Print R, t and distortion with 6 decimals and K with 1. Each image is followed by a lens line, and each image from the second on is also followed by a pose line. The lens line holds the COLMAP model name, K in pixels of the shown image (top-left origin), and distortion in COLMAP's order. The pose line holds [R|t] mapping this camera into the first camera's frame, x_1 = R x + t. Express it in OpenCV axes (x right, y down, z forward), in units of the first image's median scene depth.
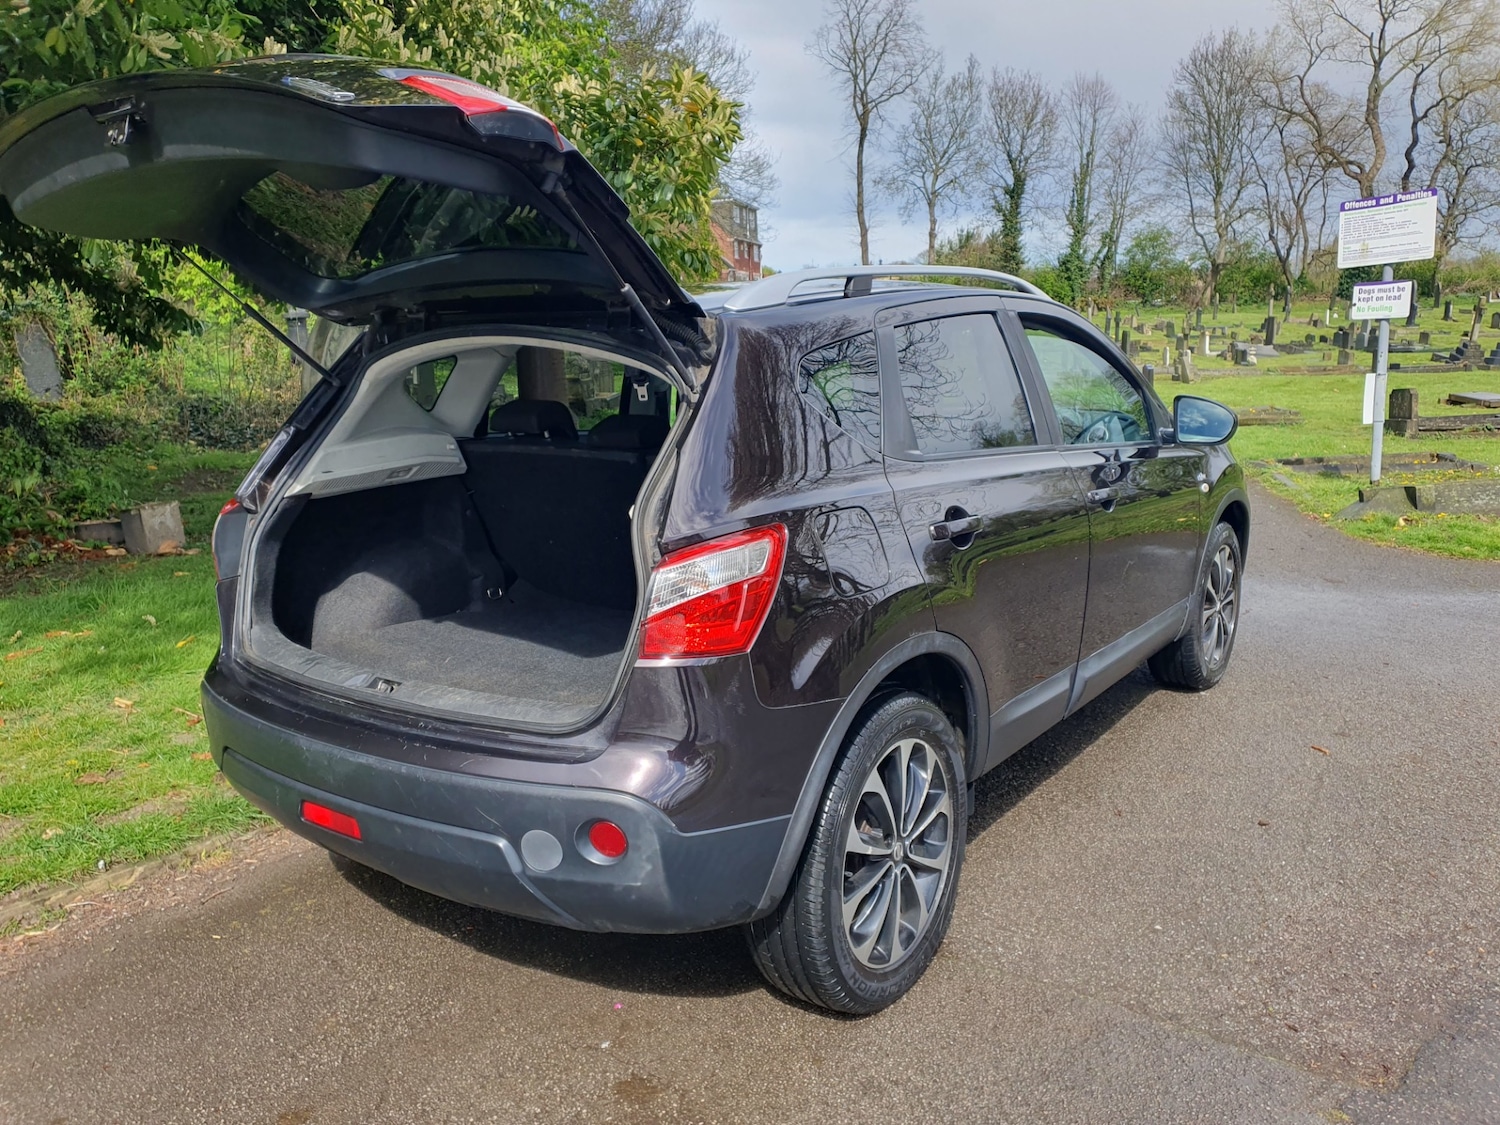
lens RADIAL K [[1181.1, 0, 758.7], [0, 1181.1, 576.2], [0, 0, 1]] dist [0.034810, -0.030679]
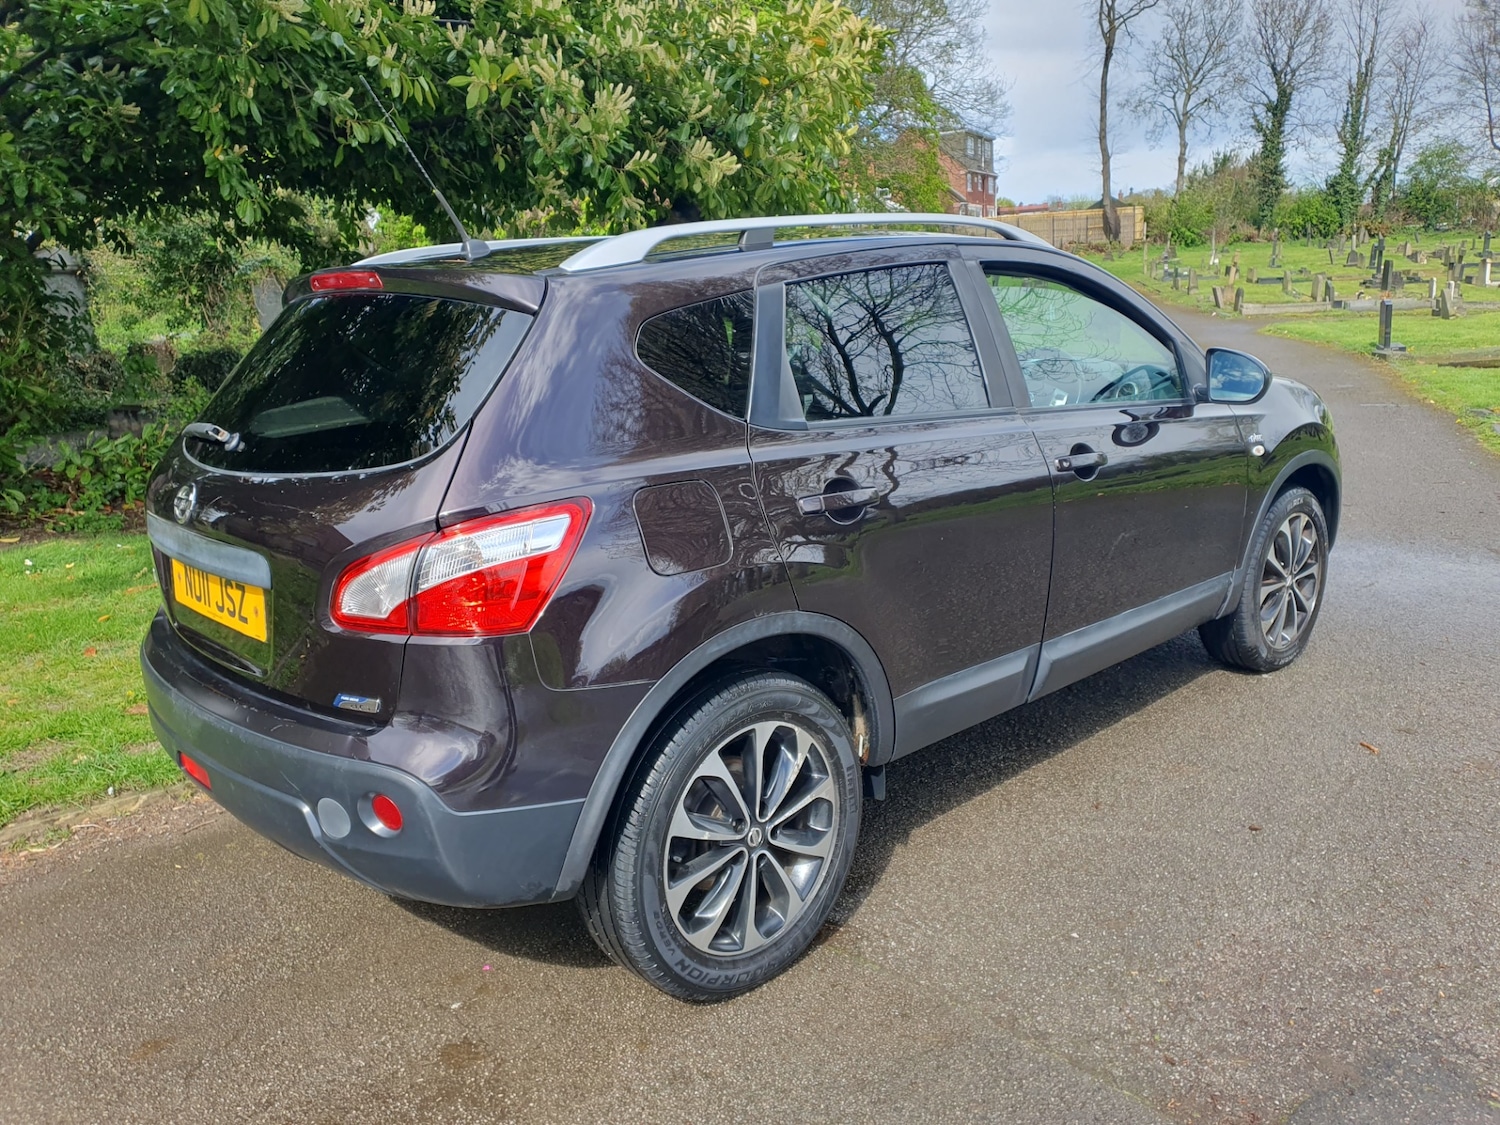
lens RADIAL K [[1181.1, 0, 760.8], [0, 1181.1, 581.3], [0, 0, 1]] dist [0.034810, -0.030679]
pose [[0.981177, 0.031050, -0.190597, 0.167743], [-0.020910, 0.998268, 0.054984, -0.015603], [0.191974, -0.049964, 0.980127, 0.039385]]
